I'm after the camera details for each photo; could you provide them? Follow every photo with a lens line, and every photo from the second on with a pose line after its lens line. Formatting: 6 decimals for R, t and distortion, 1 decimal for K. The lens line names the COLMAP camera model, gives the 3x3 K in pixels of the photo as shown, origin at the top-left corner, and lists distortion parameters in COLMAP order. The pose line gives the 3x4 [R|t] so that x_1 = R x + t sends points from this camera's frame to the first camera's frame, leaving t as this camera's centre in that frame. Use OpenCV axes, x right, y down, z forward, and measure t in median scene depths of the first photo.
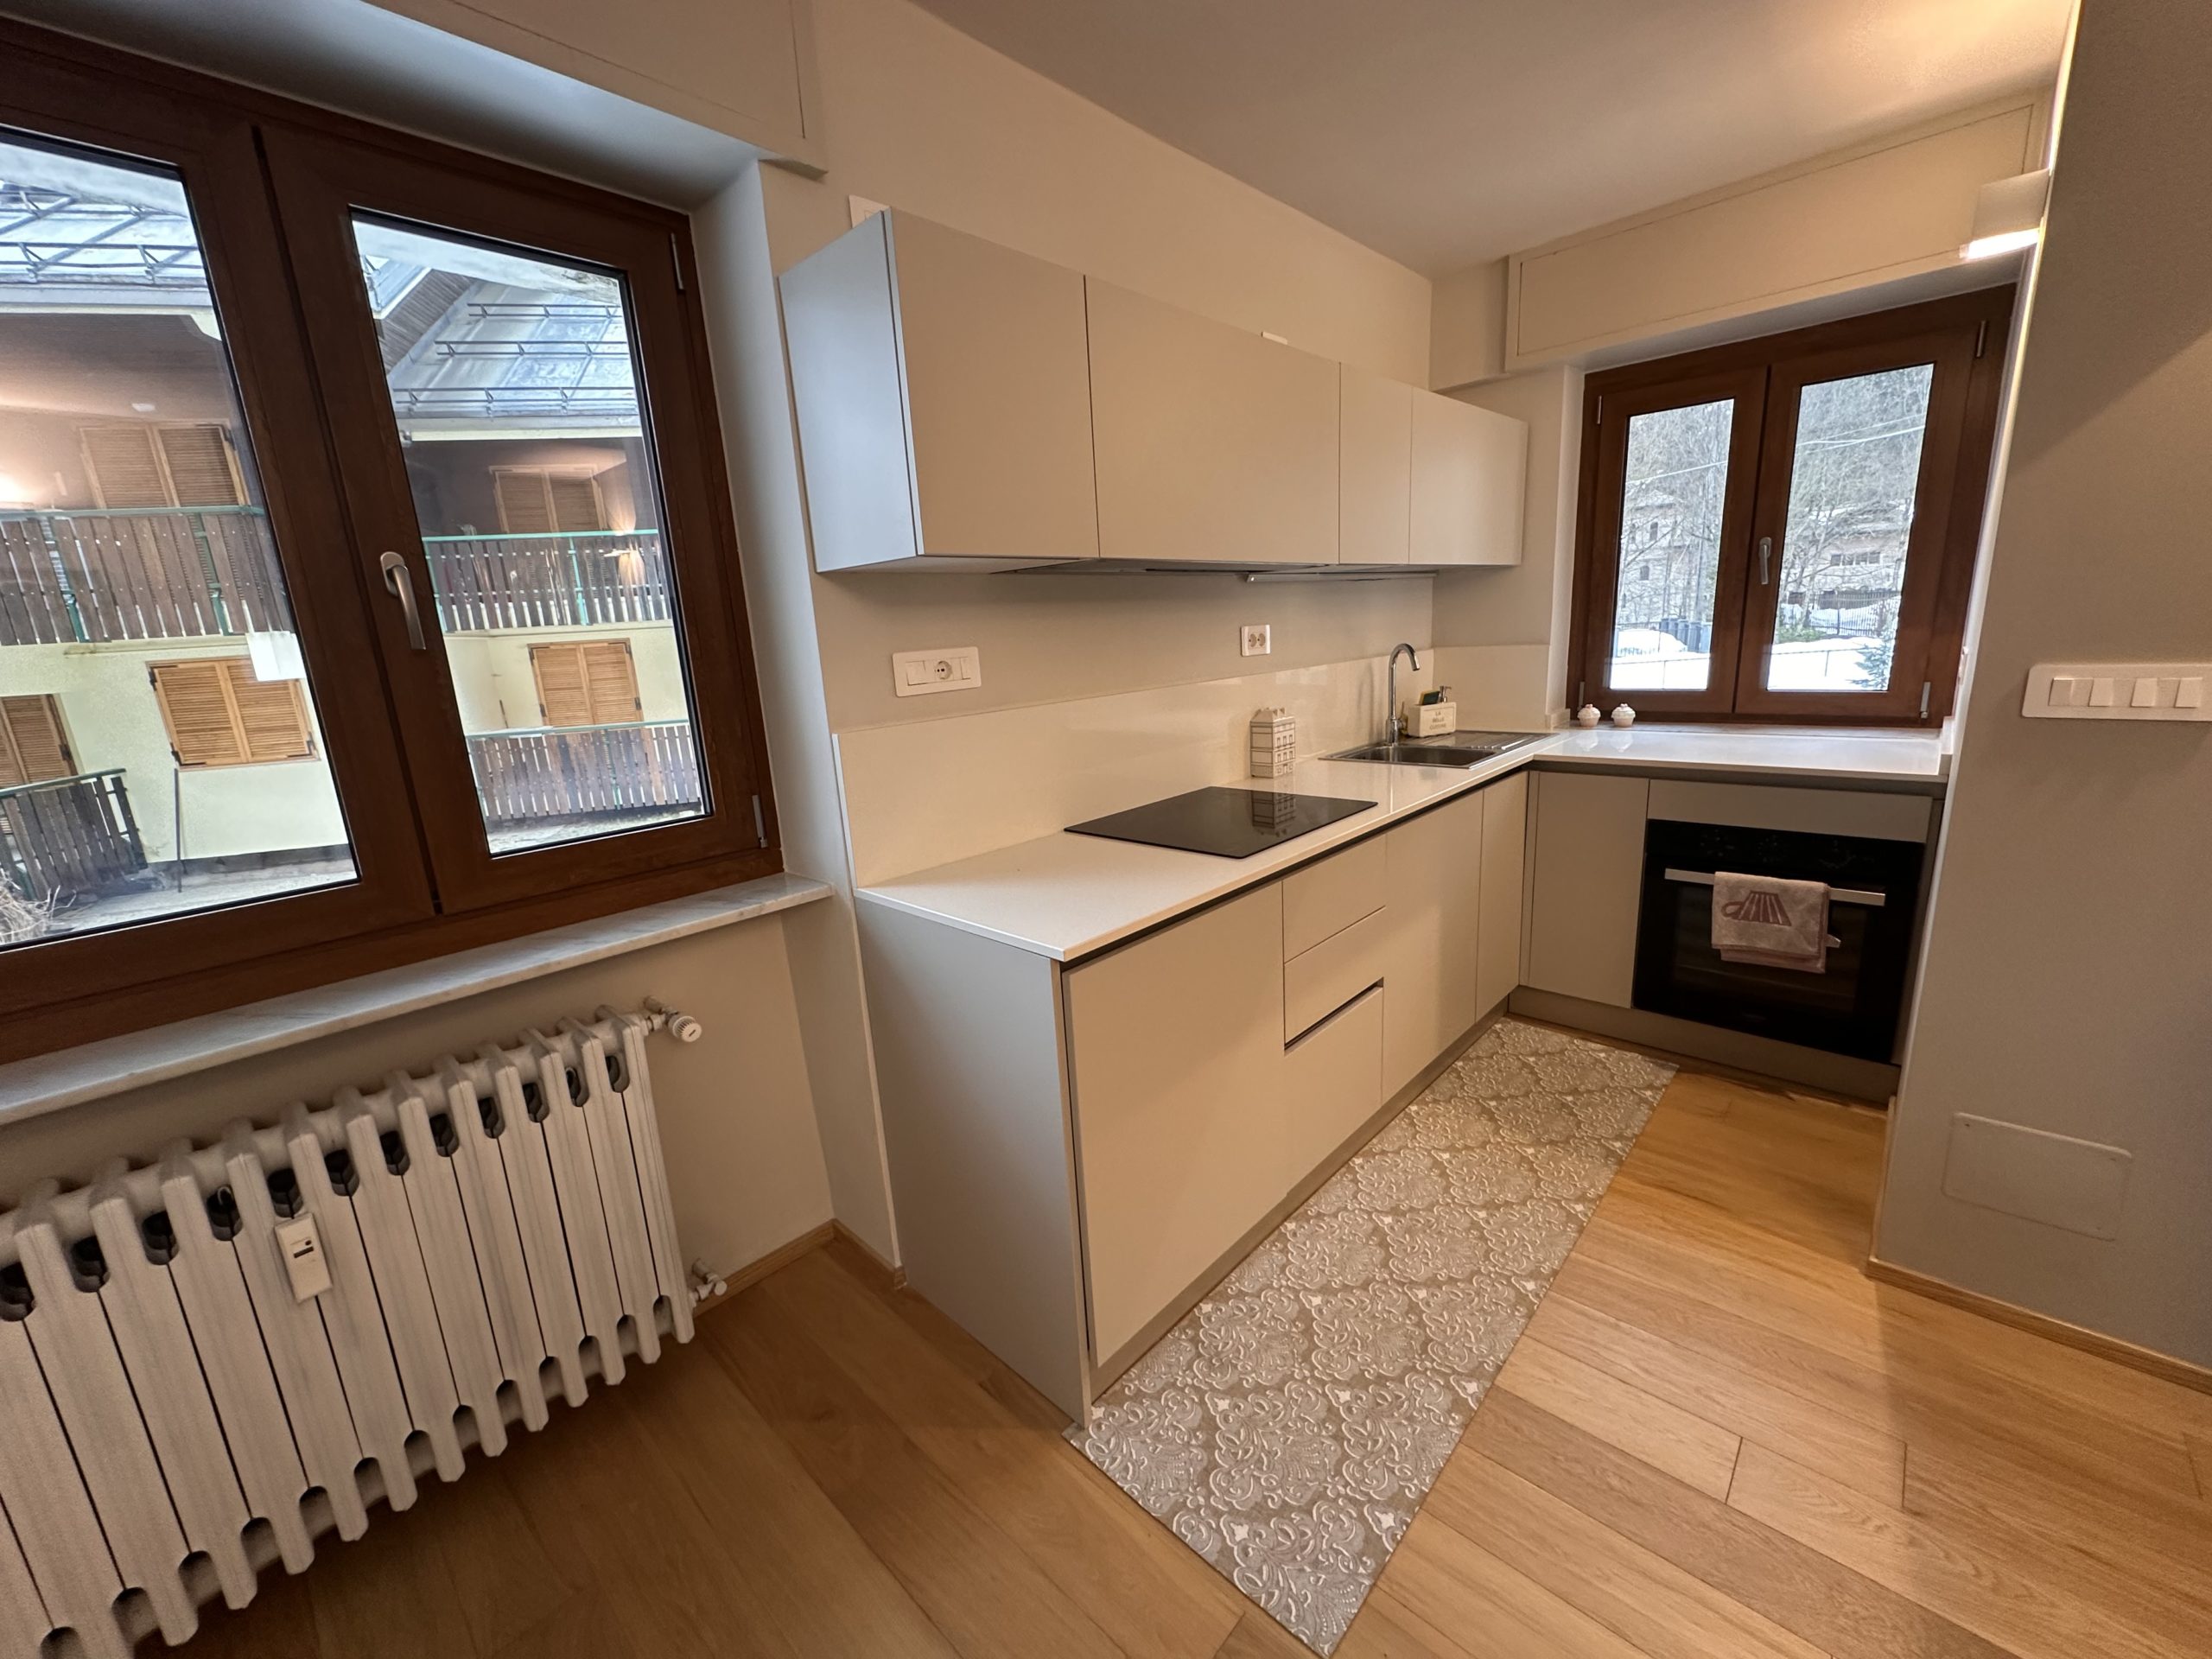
lens RADIAL K [[880.1, 0, 1105.0], [0, 880.1, 827.9], [0, 0, 1]] dist [-0.001004, 0.000147]
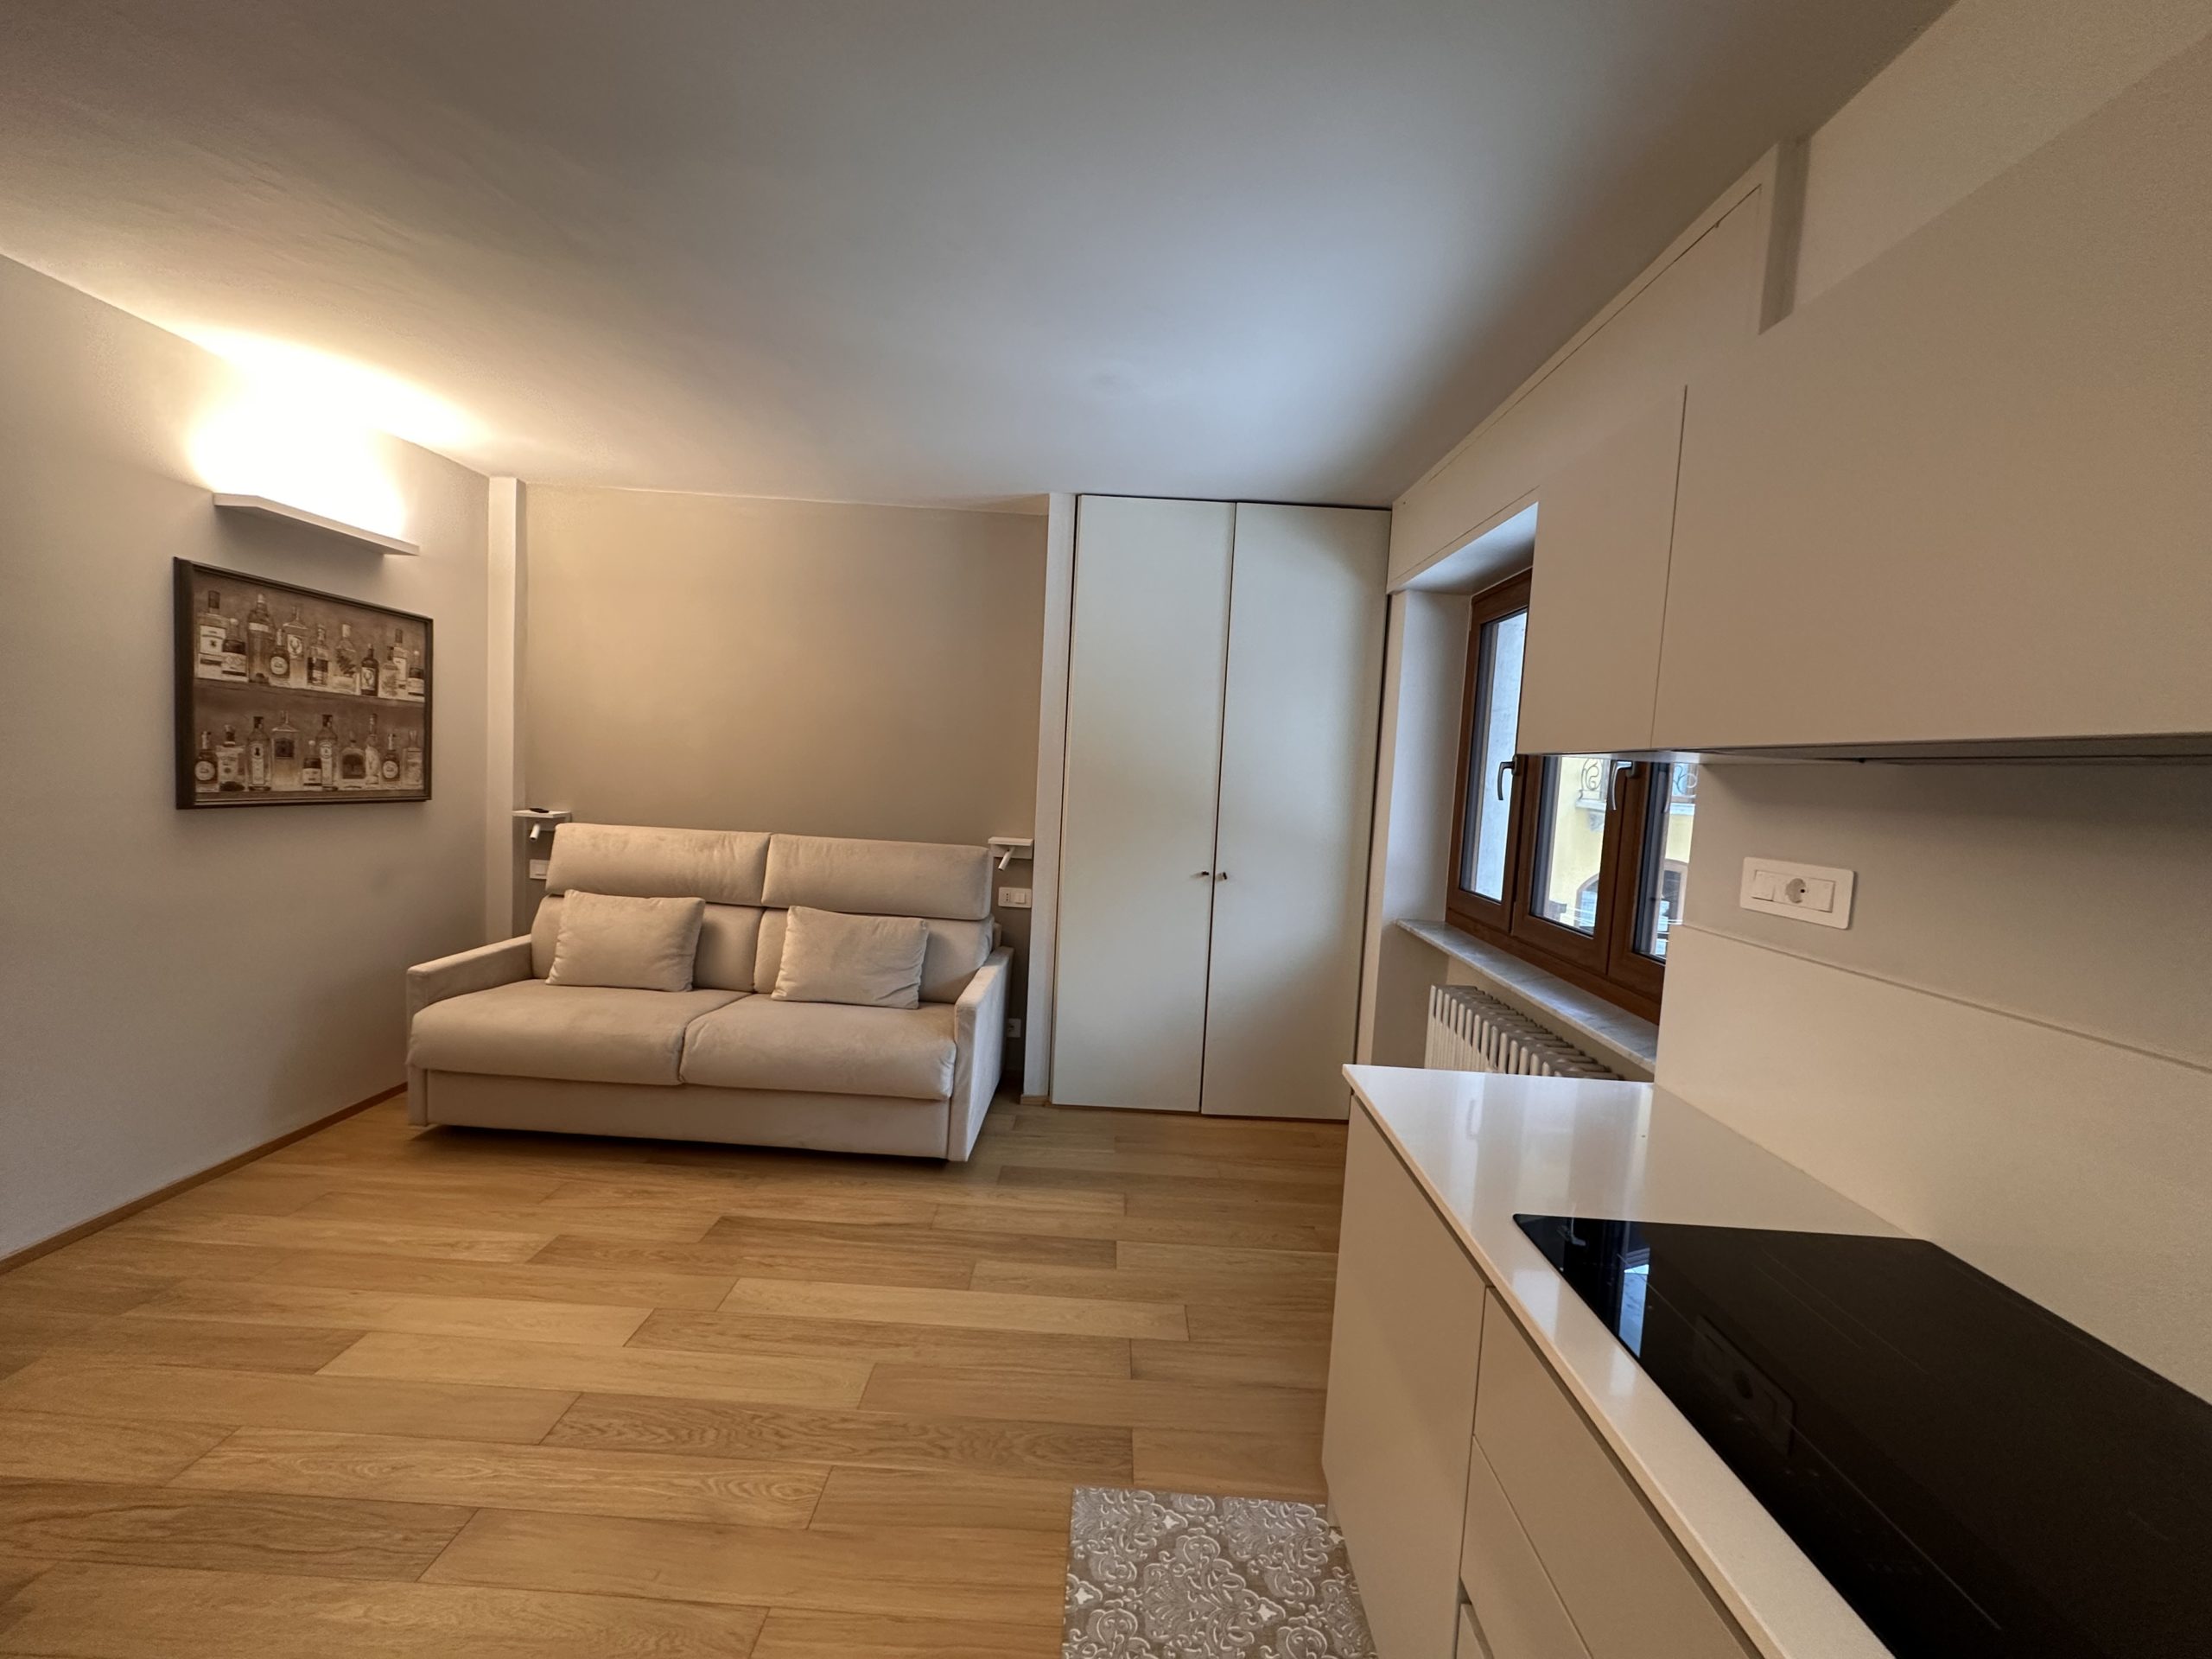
lens RADIAL K [[880.1, 0, 1108.1], [0, 880.1, 831.7], [0, 0, 1]] dist [-0.001004, 0.000147]
pose [[-0.738742, 0.065302, -0.670817, 0.758692], [-0.163621, 0.948145, 0.272488, -0.343544], [0.653826, 0.311058, -0.689749, 1.150241]]
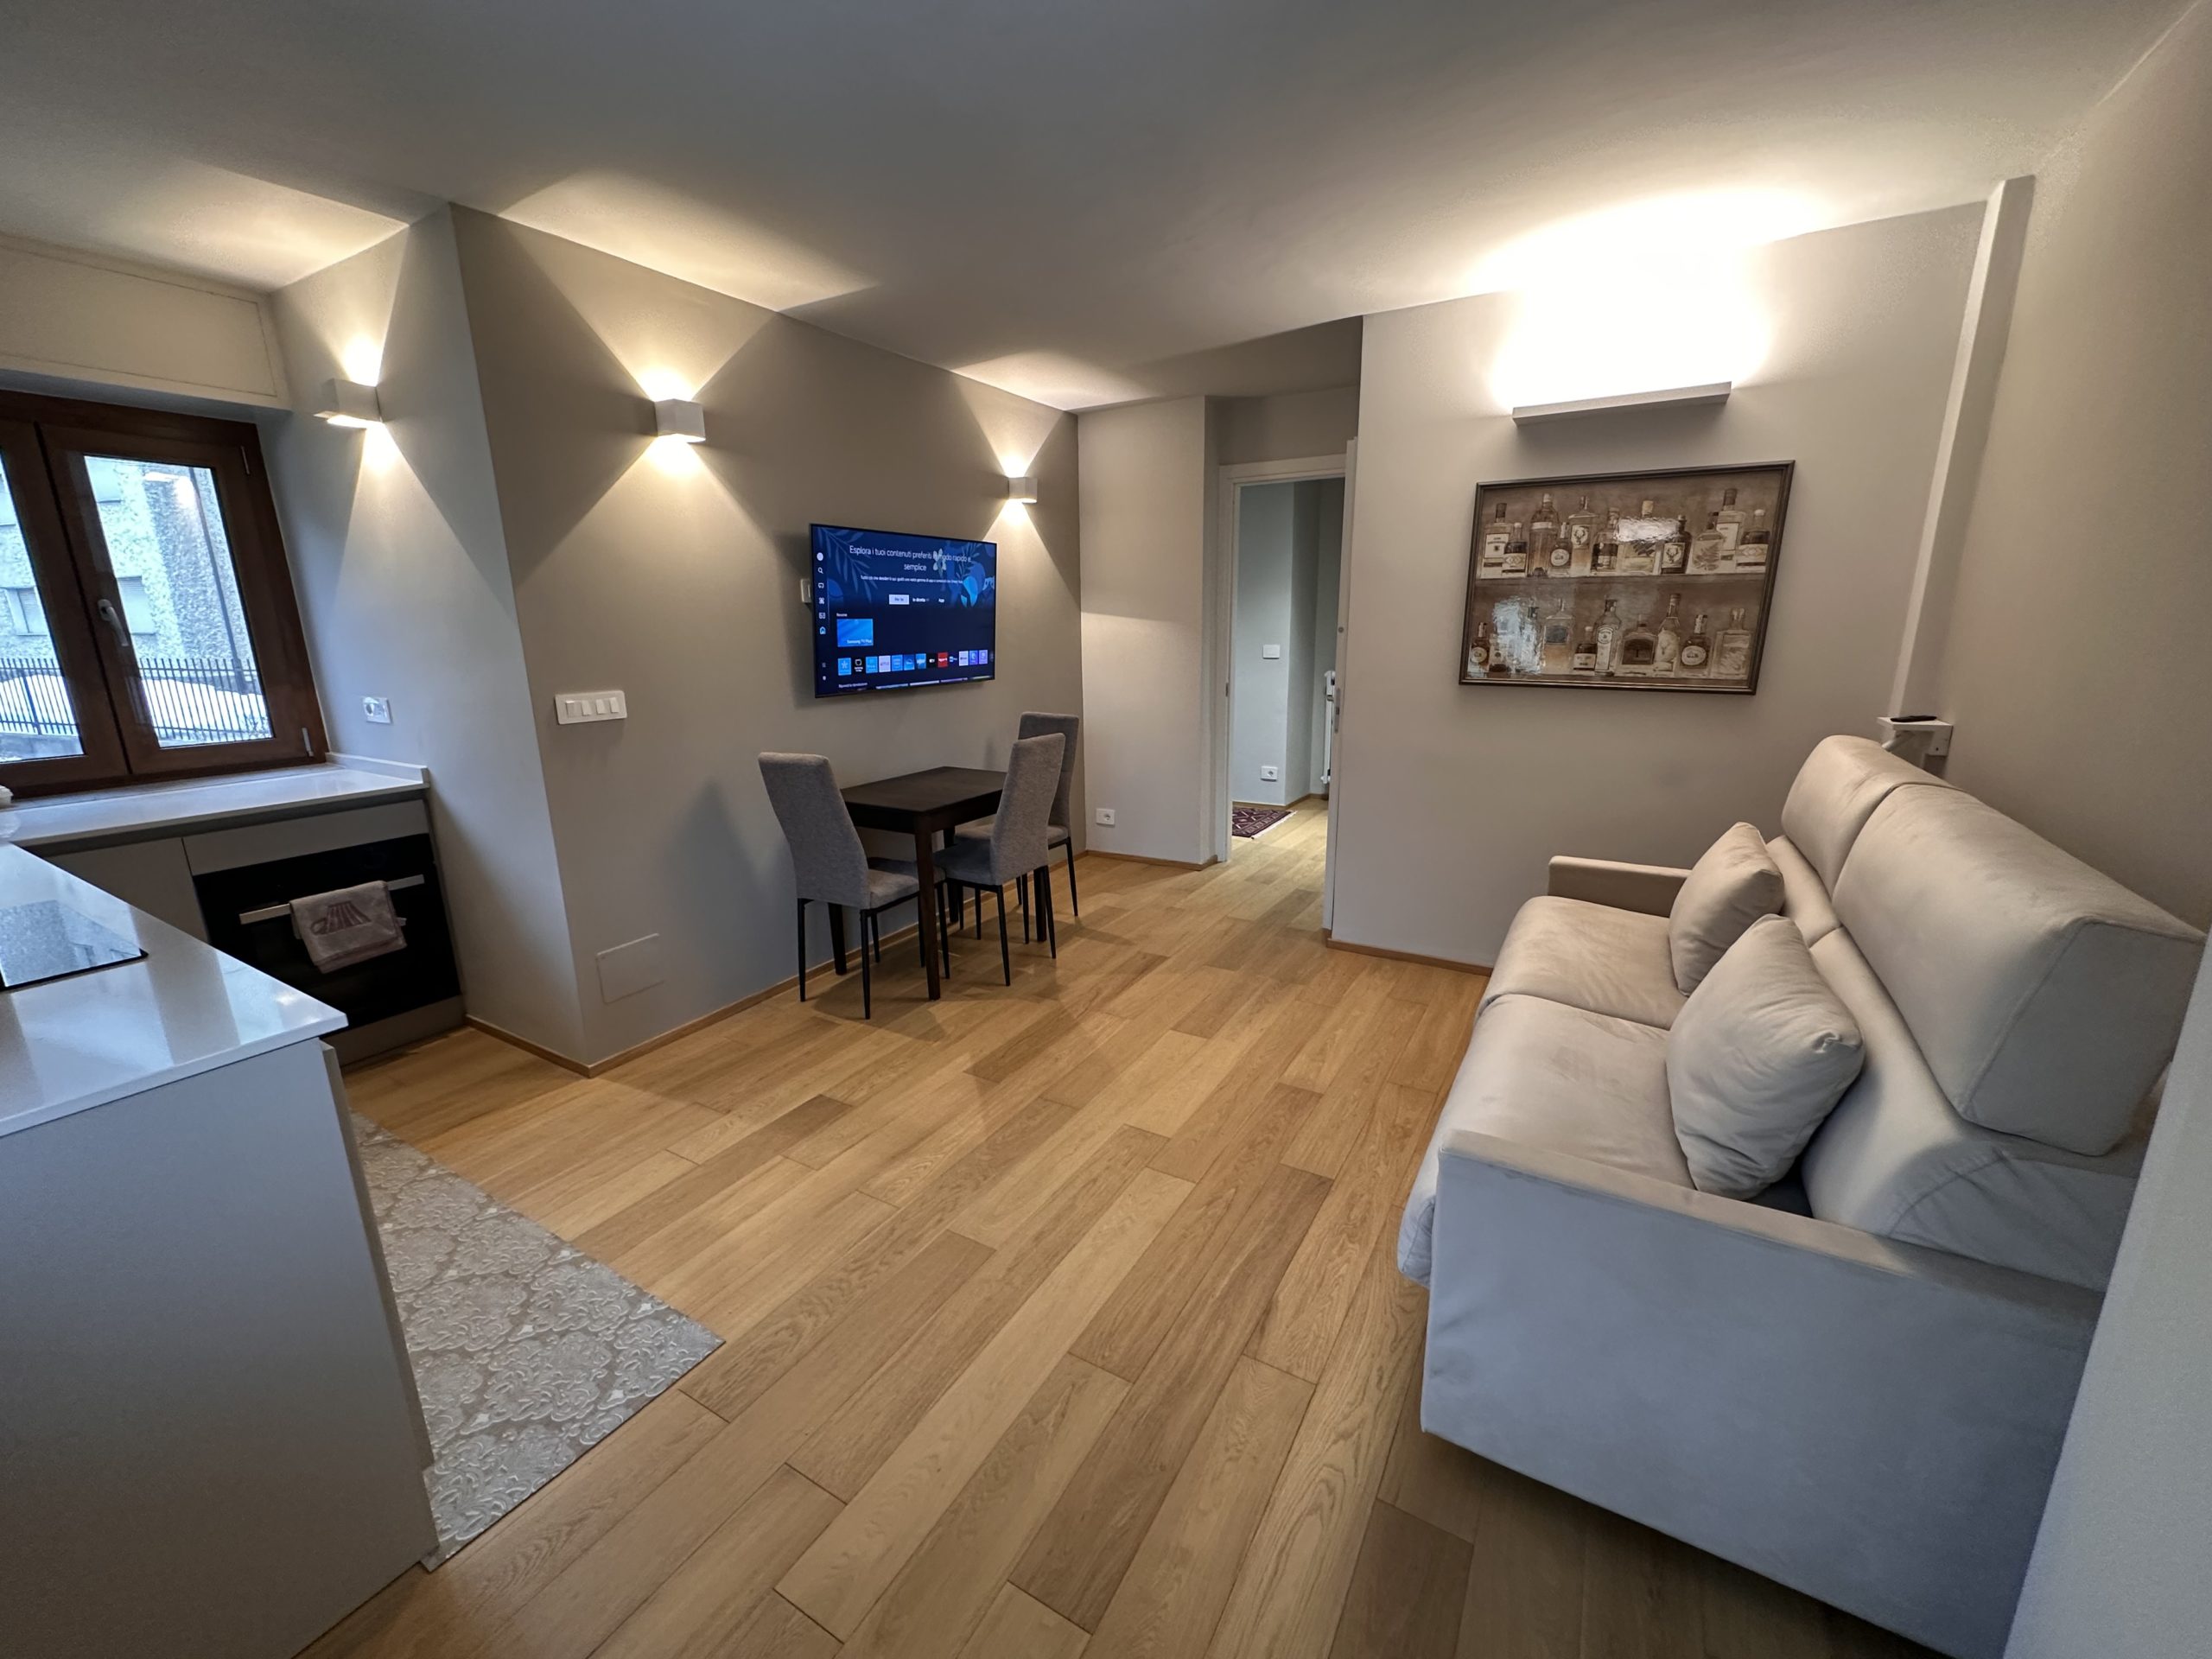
lens RADIAL K [[880.1, 0, 1105.5], [0, 880.1, 831.3], [0, 0, 1]] dist [-0.001004, 0.000147]
pose [[-0.216204, -0.169760, 0.961477, -0.803645], [0.243702, 0.944215, 0.221512, -0.039379], [-0.945445, 0.282205, -0.162772, 0.253744]]
